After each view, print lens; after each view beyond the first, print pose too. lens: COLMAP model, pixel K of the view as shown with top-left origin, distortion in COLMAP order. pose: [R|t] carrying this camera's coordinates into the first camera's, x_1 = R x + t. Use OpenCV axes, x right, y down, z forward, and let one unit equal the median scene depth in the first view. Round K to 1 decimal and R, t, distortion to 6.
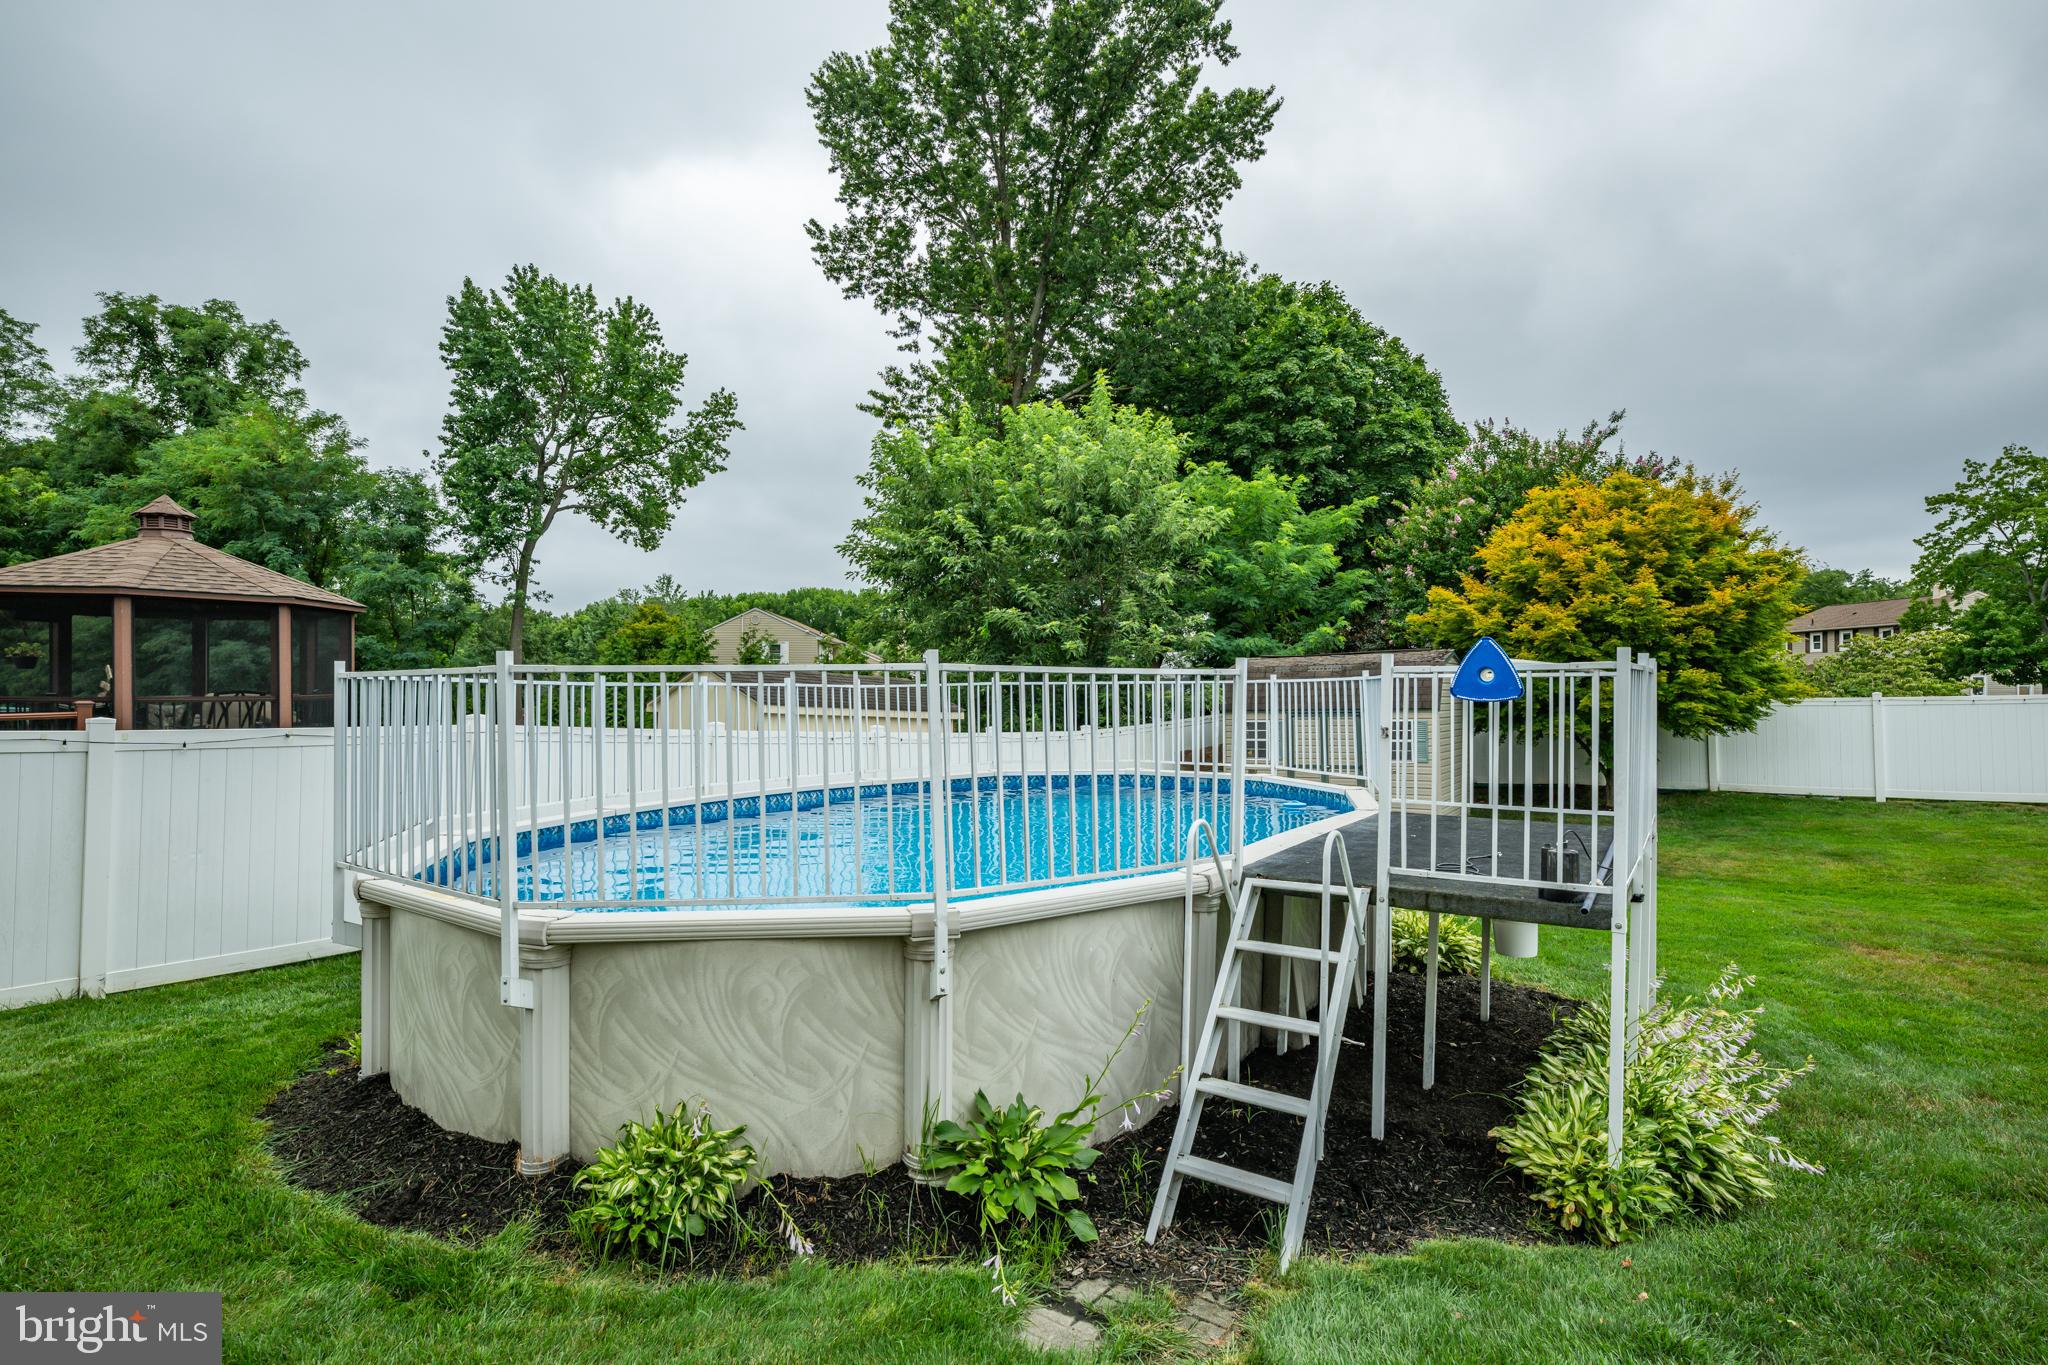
lens RADIAL K [[970.1, 0, 1024.7], [0, 970.1, 690.6], [0, 0, 1]] dist [-0.003405, -0.001016]
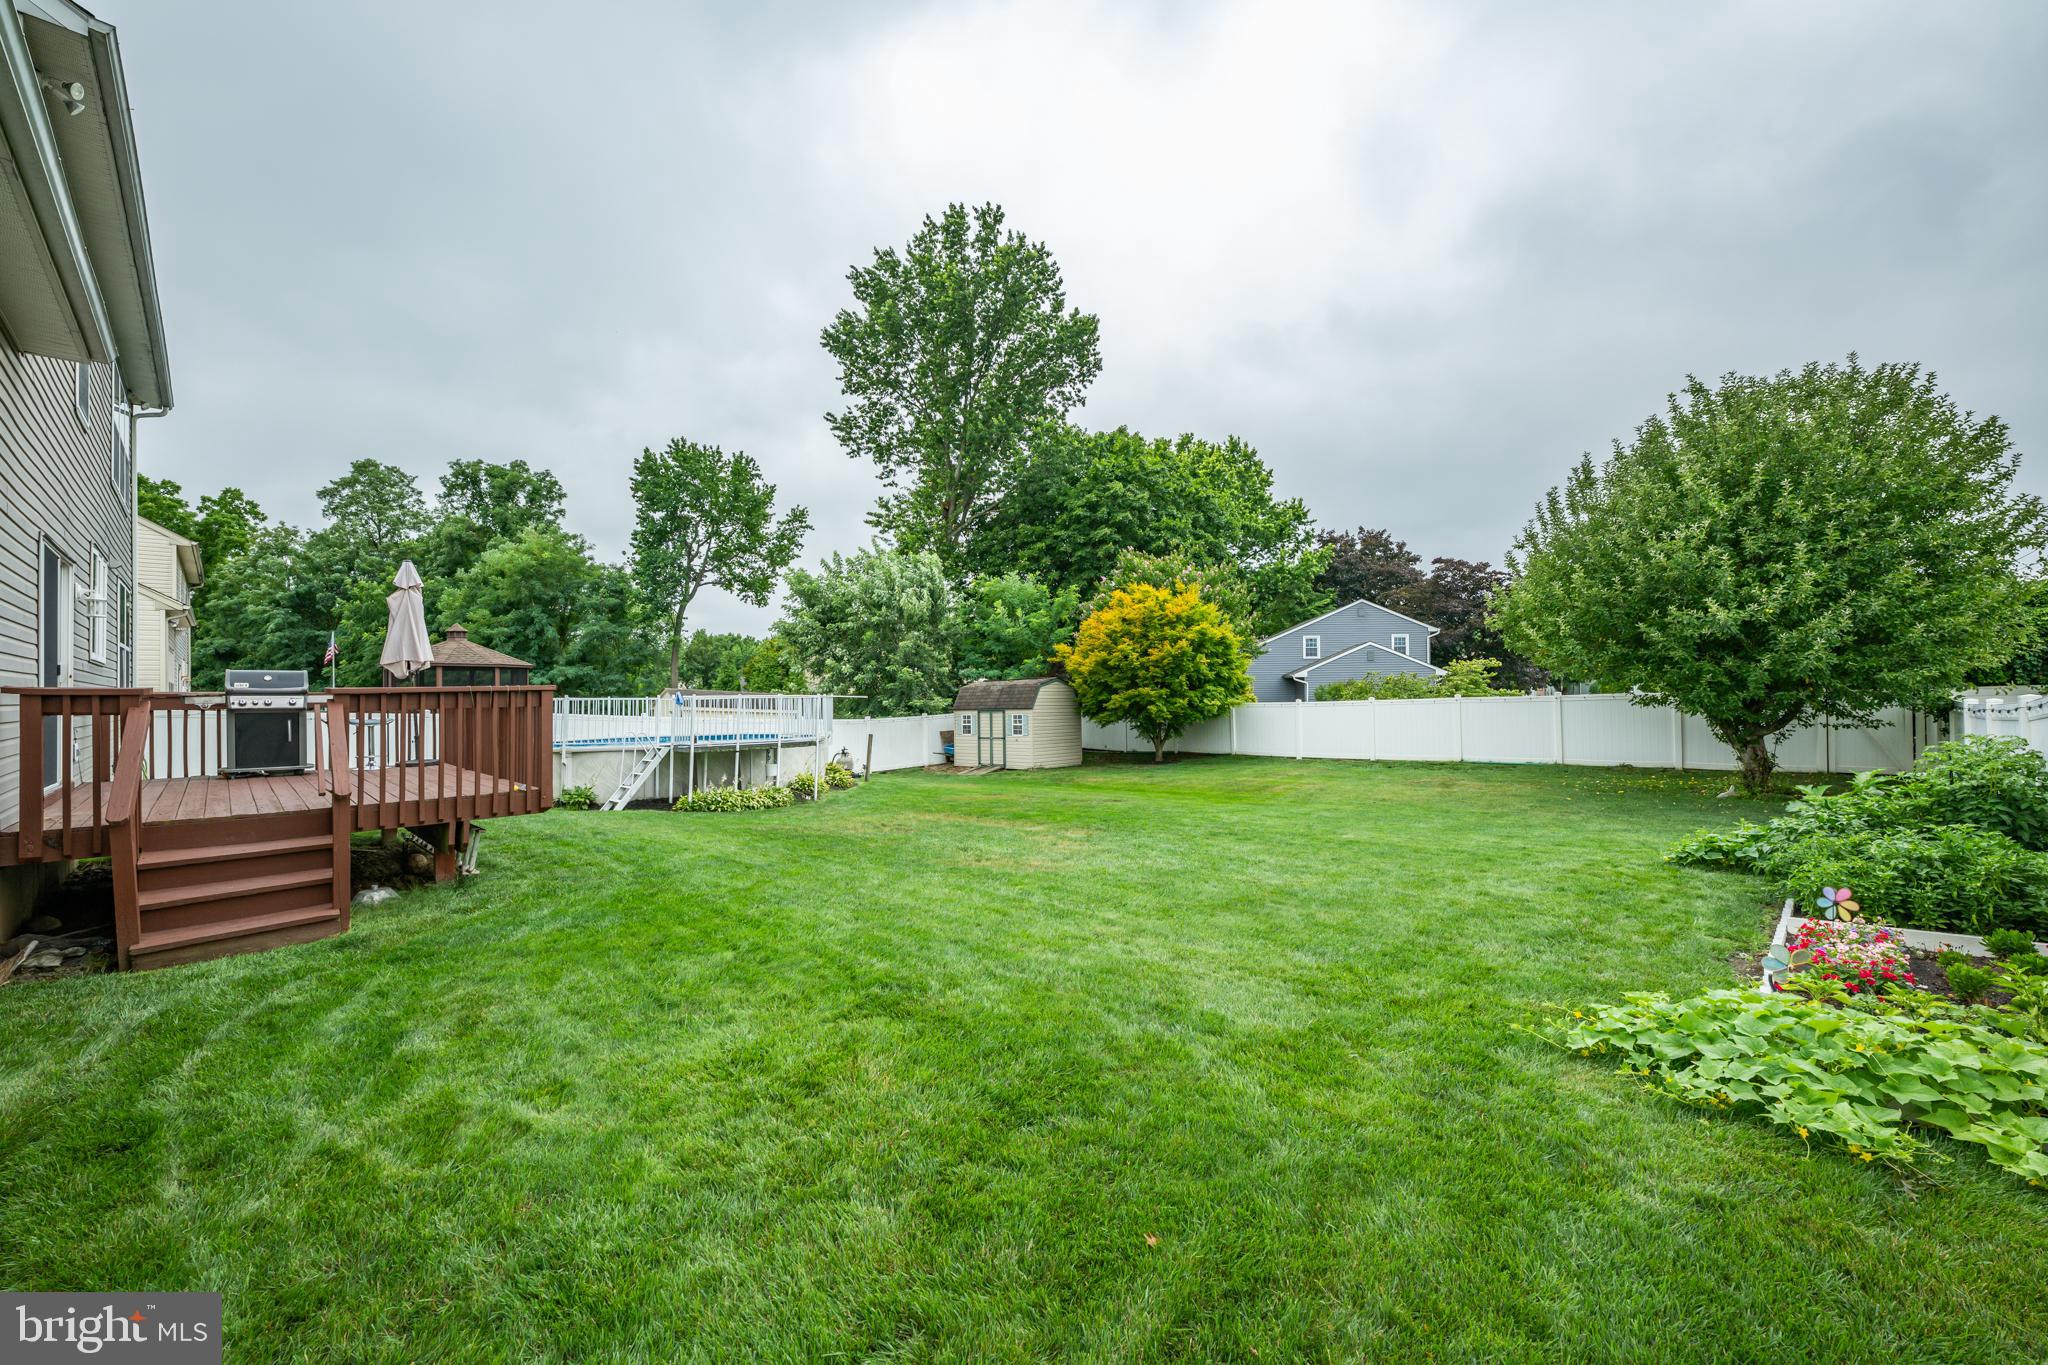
lens RADIAL K [[809.0, 0, 1014.7], [0, 809.0, 683.5], [0, 0, 1]] dist [0.003446, 0.000544]
pose [[0.986876, -0.005052, -0.161400, 0.263193], [0.002729, 0.999890, -0.014606, -0.003136], [0.161456, 0.013974, 0.986781, -0.251777]]
